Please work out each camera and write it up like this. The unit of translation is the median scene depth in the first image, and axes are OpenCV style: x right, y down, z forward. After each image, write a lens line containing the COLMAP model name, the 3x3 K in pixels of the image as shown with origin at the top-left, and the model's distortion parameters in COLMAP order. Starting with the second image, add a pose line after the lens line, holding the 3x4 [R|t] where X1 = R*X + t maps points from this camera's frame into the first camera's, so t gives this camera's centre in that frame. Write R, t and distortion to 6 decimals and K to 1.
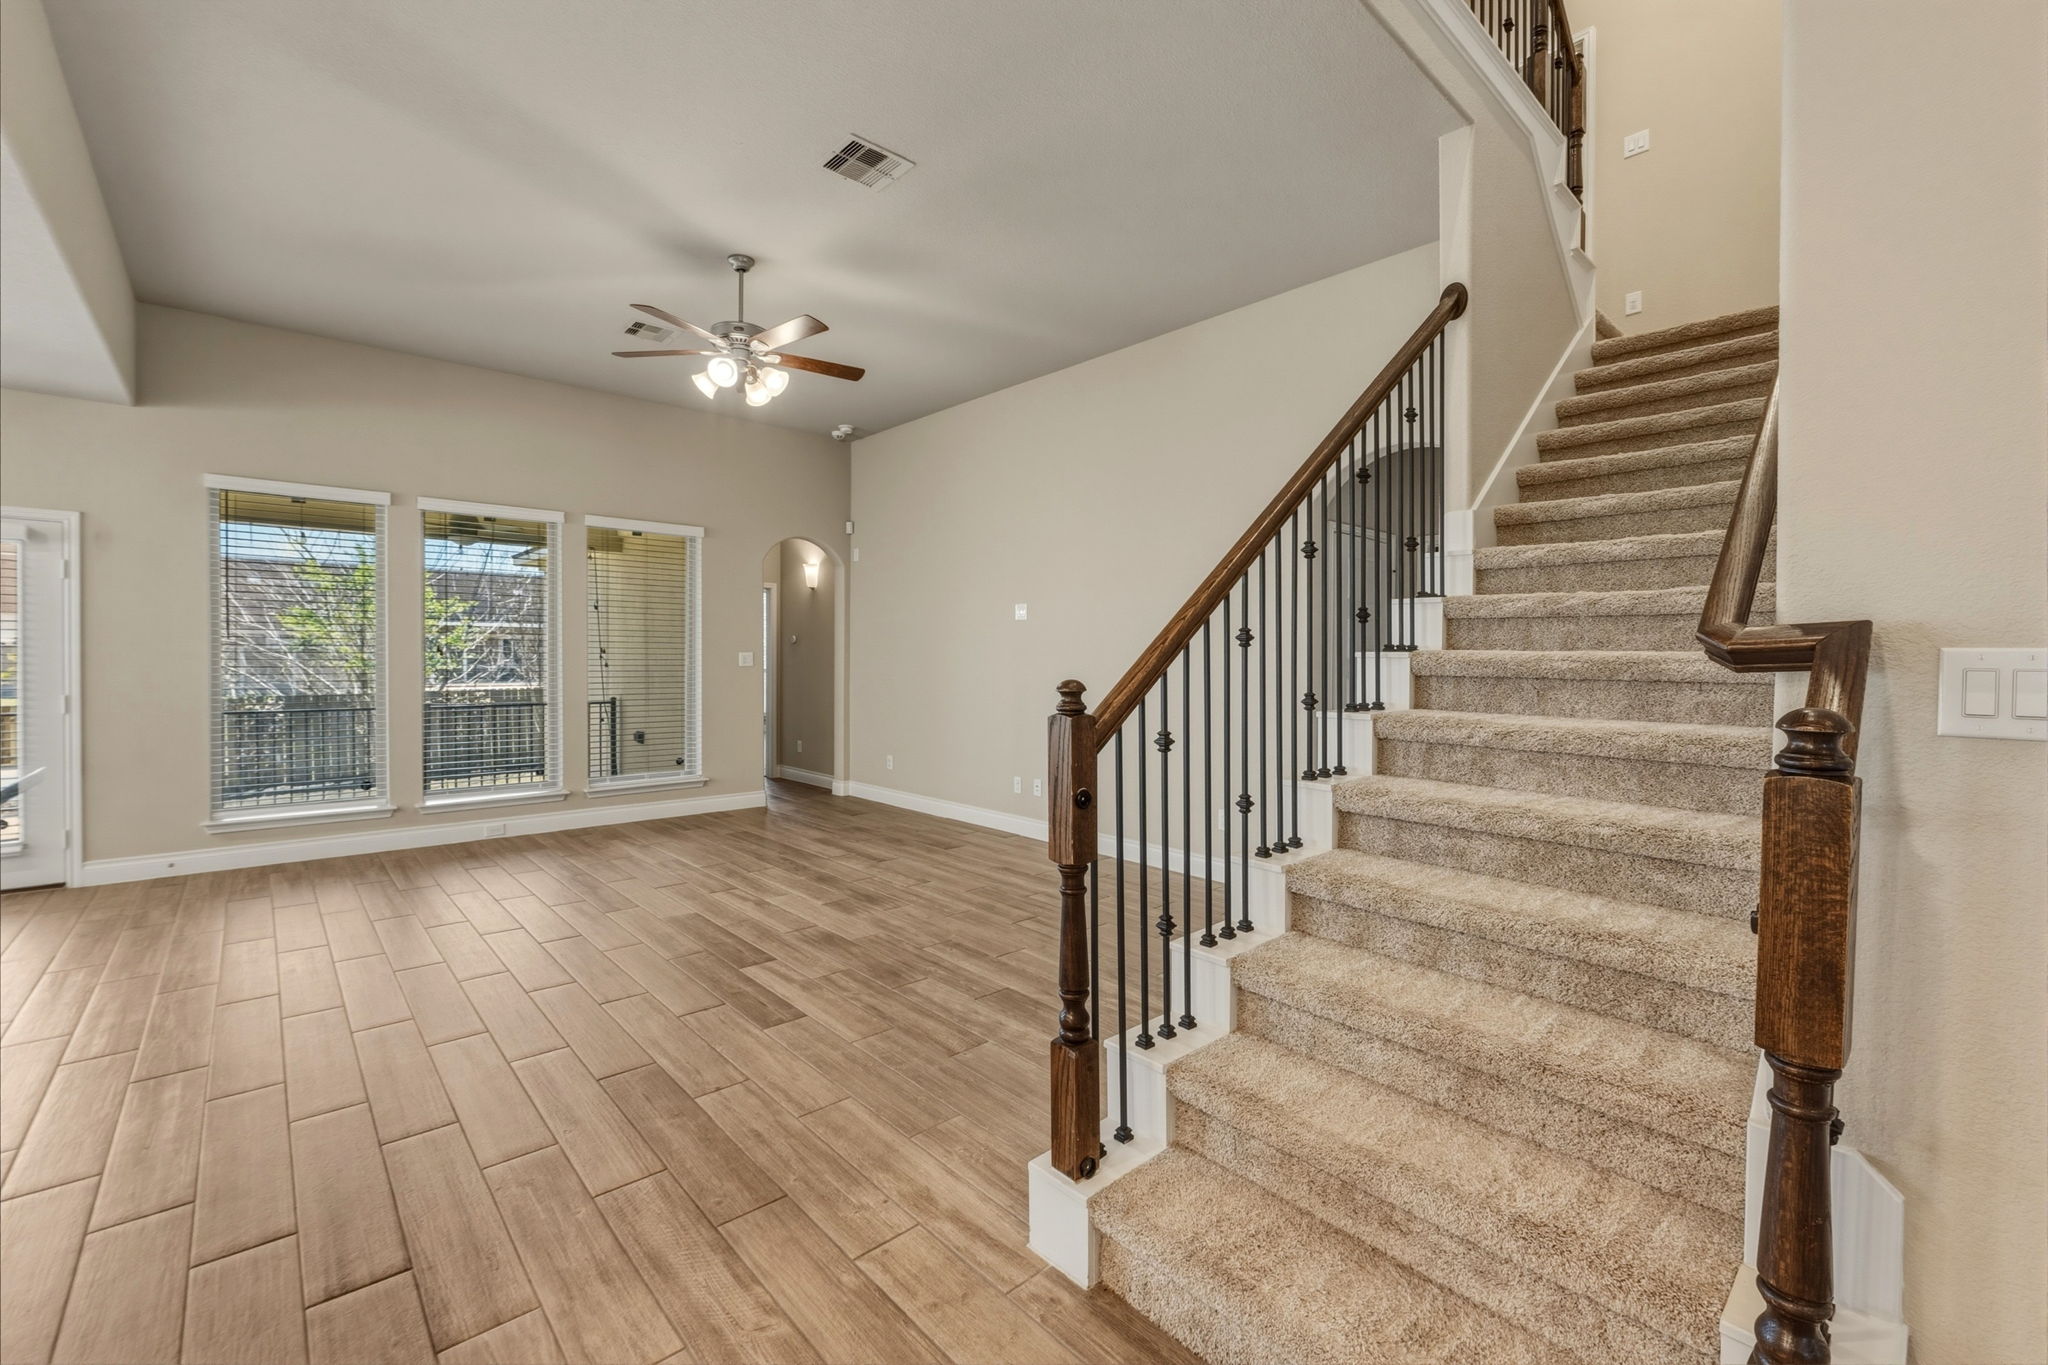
lens RADIAL K [[861.3, 0, 1036.7], [0, 861.3, 683.8], [0, 0, 1]] dist [-0.000991, -0.002219]
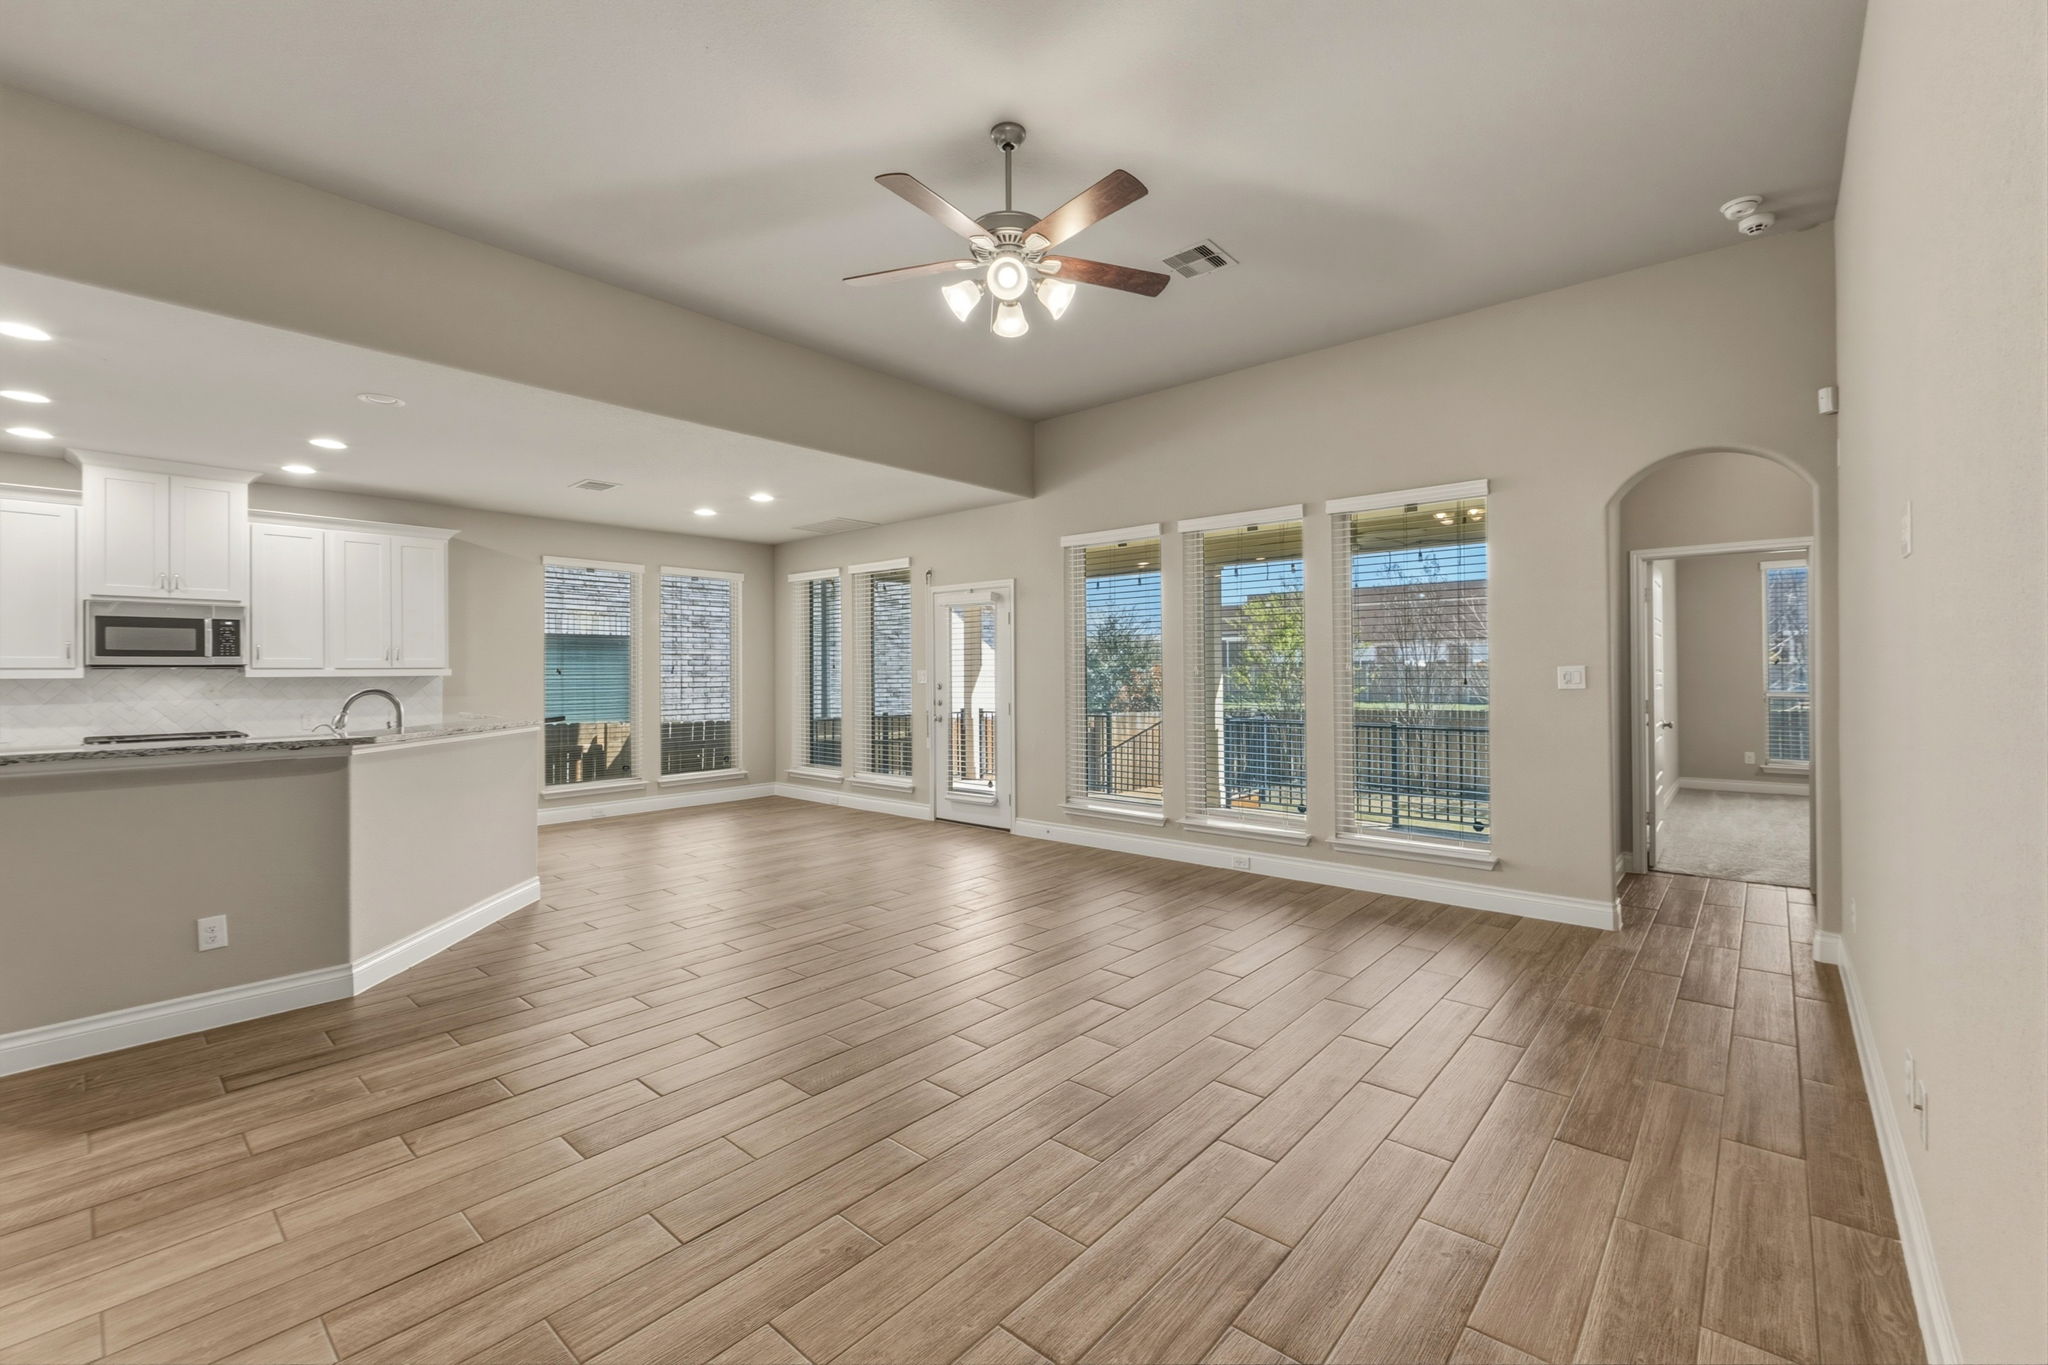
lens RADIAL K [[861.3, 0, 1024.3], [0, 861.3, 679.4], [0, 0, 1]] dist [-0.000991, -0.002219]
pose [[0.108899, 0.001520, -0.994052, 0.351443], [-0.026478, 0.999648, -0.001372, -0.026327], [0.993700, 0.026470, 0.108901, 0.872654]]
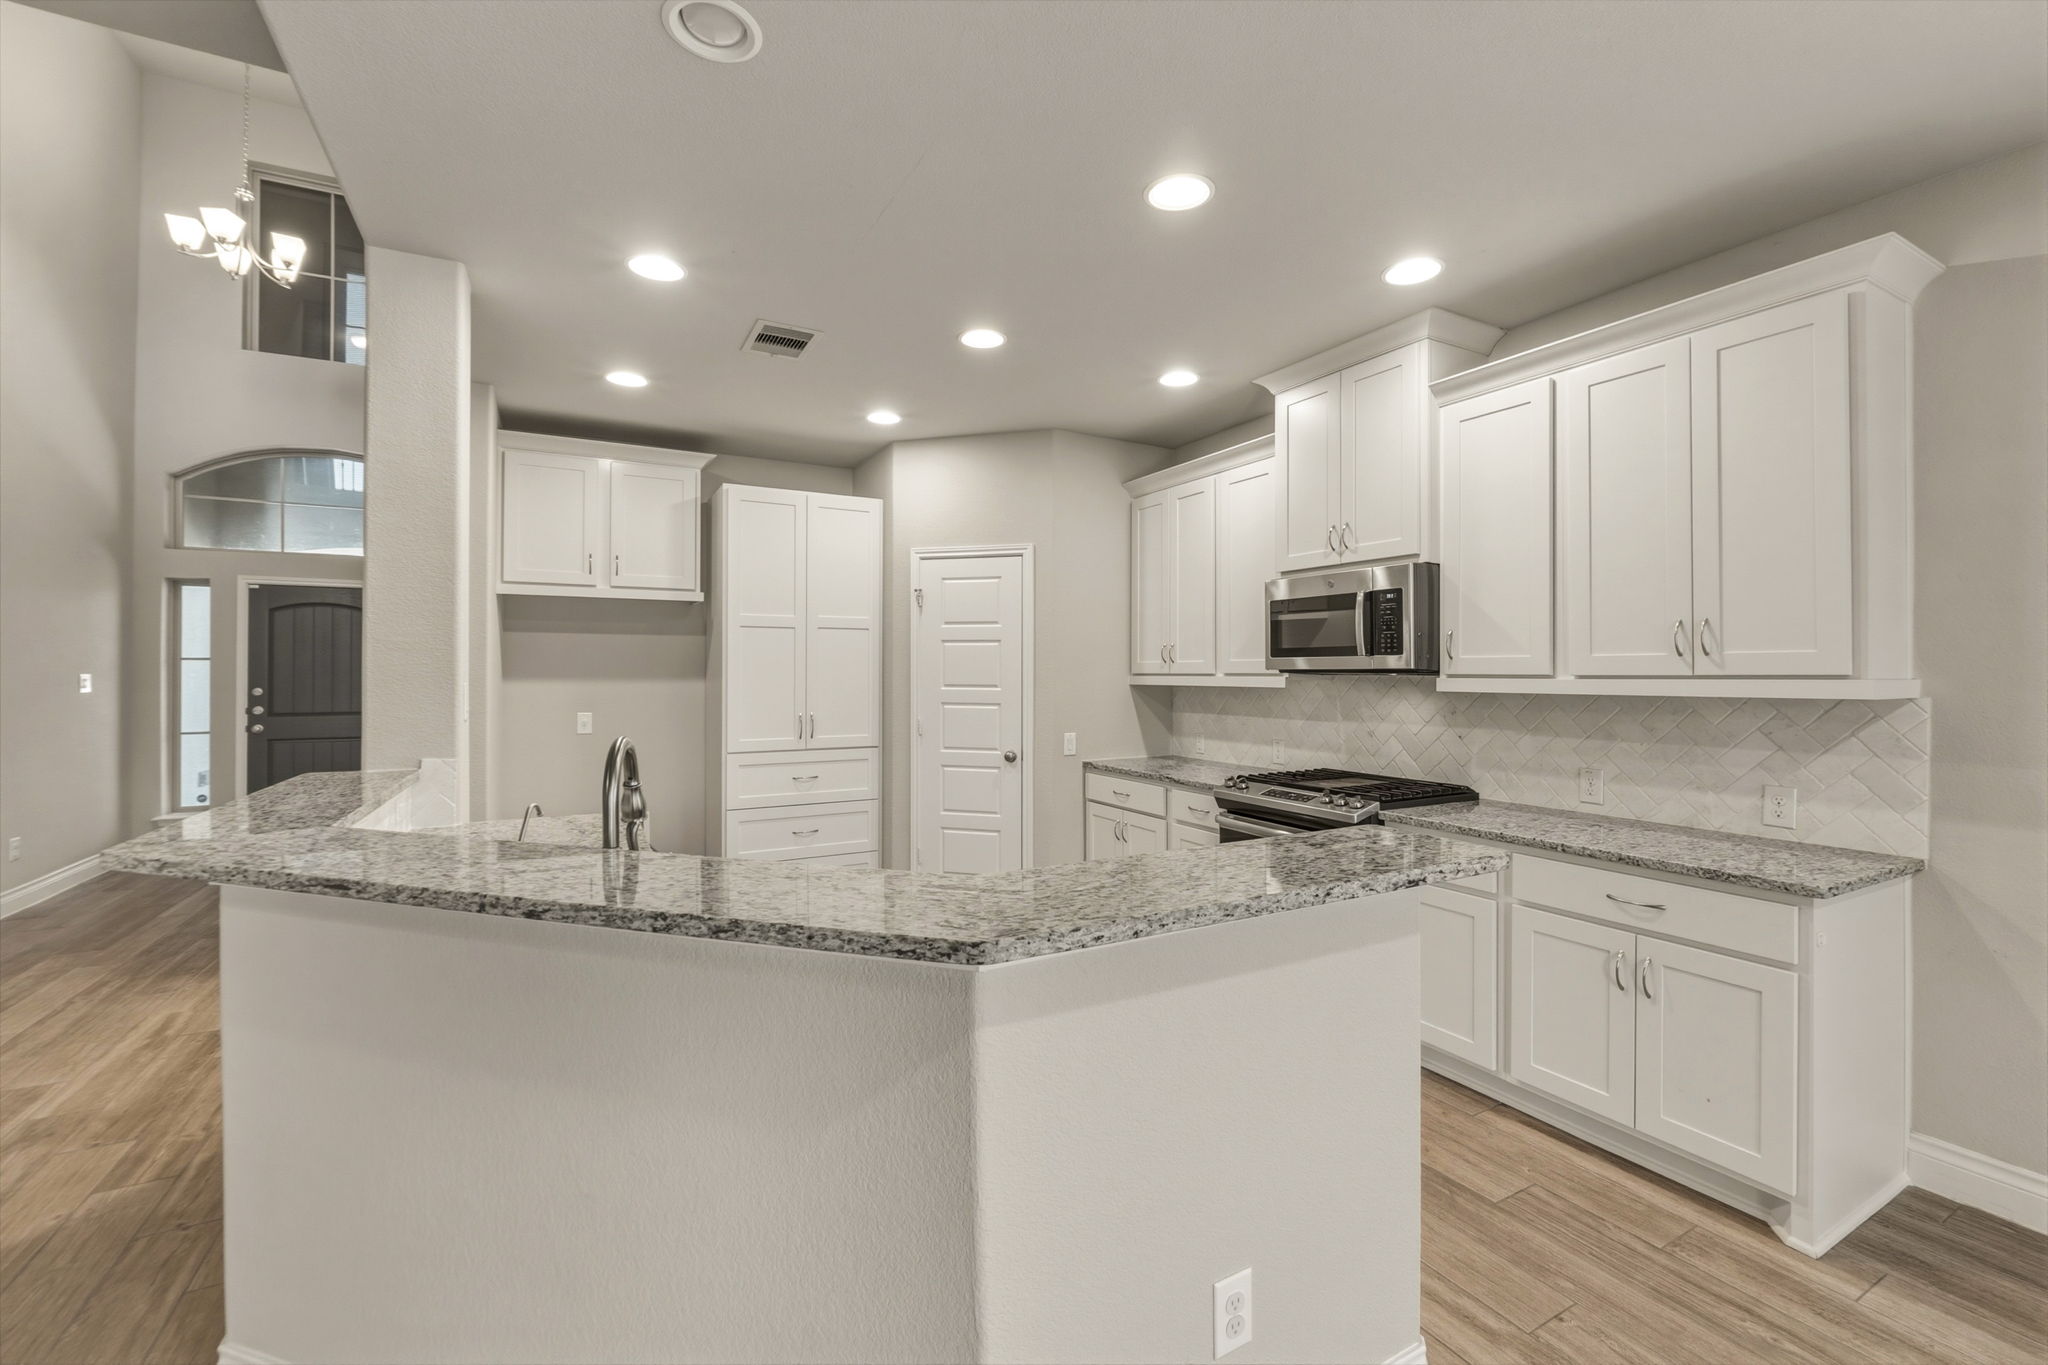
lens RADIAL K [[861.3, 0, 1023.0], [0, 861.3, 660.9], [0, 0, 1]] dist [-0.000991, -0.002219]
pose [[-0.970294, -0.004014, 0.241897, -0.858256], [0.000790, 0.999804, 0.019760, -0.039060], [-0.241929, 0.019364, -0.970101, 0.629373]]
